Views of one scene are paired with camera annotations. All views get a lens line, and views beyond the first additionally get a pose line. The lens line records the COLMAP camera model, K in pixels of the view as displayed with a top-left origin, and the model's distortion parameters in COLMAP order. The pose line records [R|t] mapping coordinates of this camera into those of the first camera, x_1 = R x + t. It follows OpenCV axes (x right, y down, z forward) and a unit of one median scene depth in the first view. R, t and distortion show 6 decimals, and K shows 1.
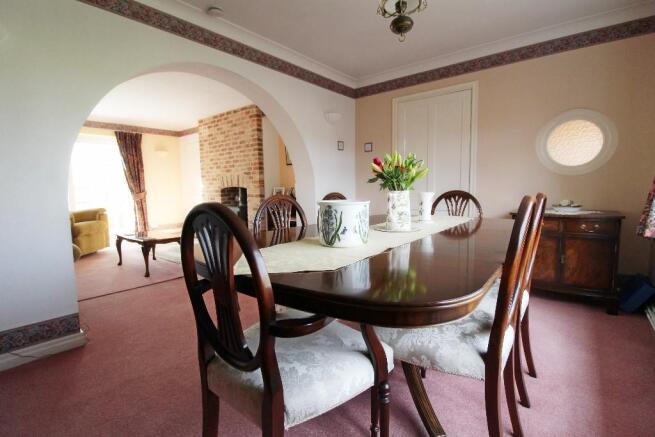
lens RADIAL K [[307.1, 0, 327.5], [0, 307.1, 218.5], [0, 0, 1]] dist [0.000384, -0.013941]
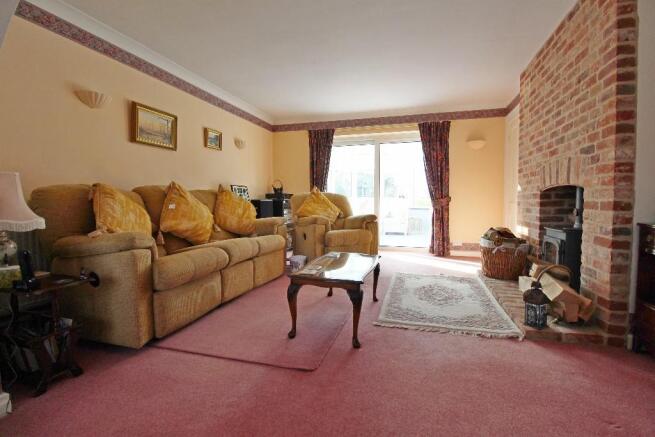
lens RADIAL K [[307.1, 0, 327.5], [0, 307.1, 218.5], [0, 0, 1]] dist [0.000384, -0.013941]
pose [[0.417349, 0.066507, -0.906309, -0.032610], [-0.095088, 0.995040, 0.029231, -0.034471], [0.903758, 0.073979, 0.421603, 0.498128]]
